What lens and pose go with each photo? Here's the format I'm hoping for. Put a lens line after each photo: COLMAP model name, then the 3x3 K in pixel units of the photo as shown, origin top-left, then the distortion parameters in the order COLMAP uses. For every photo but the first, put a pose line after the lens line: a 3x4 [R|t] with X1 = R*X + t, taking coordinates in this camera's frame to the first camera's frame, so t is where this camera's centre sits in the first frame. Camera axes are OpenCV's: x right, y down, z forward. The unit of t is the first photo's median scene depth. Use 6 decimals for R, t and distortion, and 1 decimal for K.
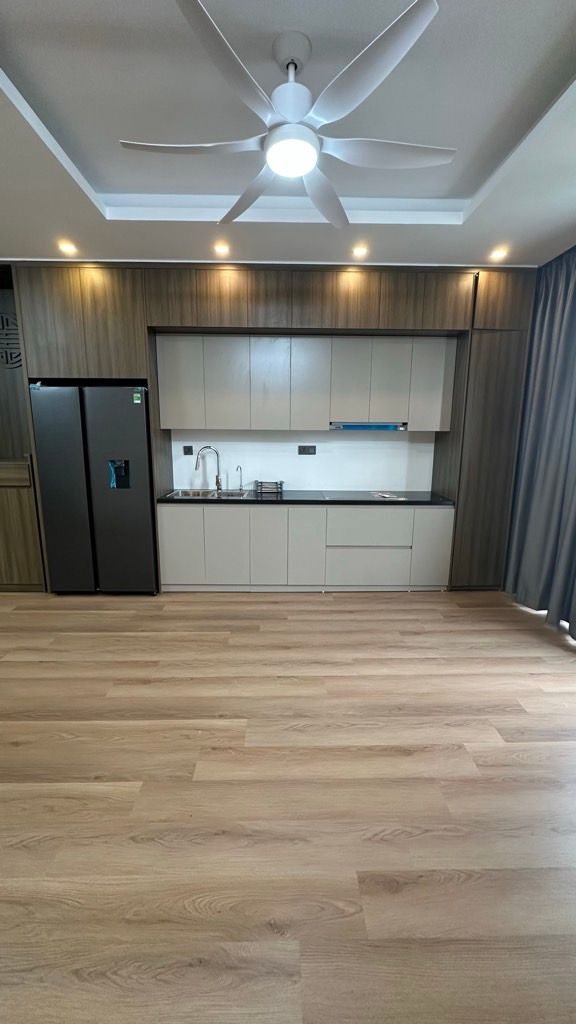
lens RADIAL K [[407.9, 0, 283.7], [0, 407.9, 511.9], [0, 0, 1]] dist [-0.003893, 0.000904]
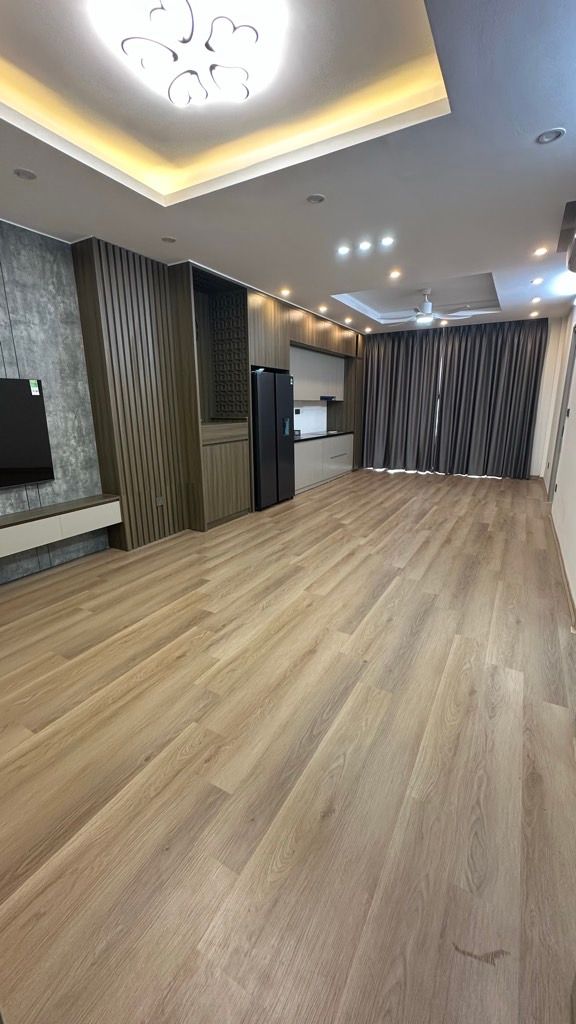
lens RADIAL K [[407.9, 0, 287.0], [0, 407.9, 510.3], [0, 0, 1]] dist [-0.003893, 0.000904]
pose [[0.509919, -0.226116, 0.829972, -1.929347], [0.176700, 0.971793, 0.156193, -0.019417], [-0.841879, 0.067010, 0.535490, 0.117813]]
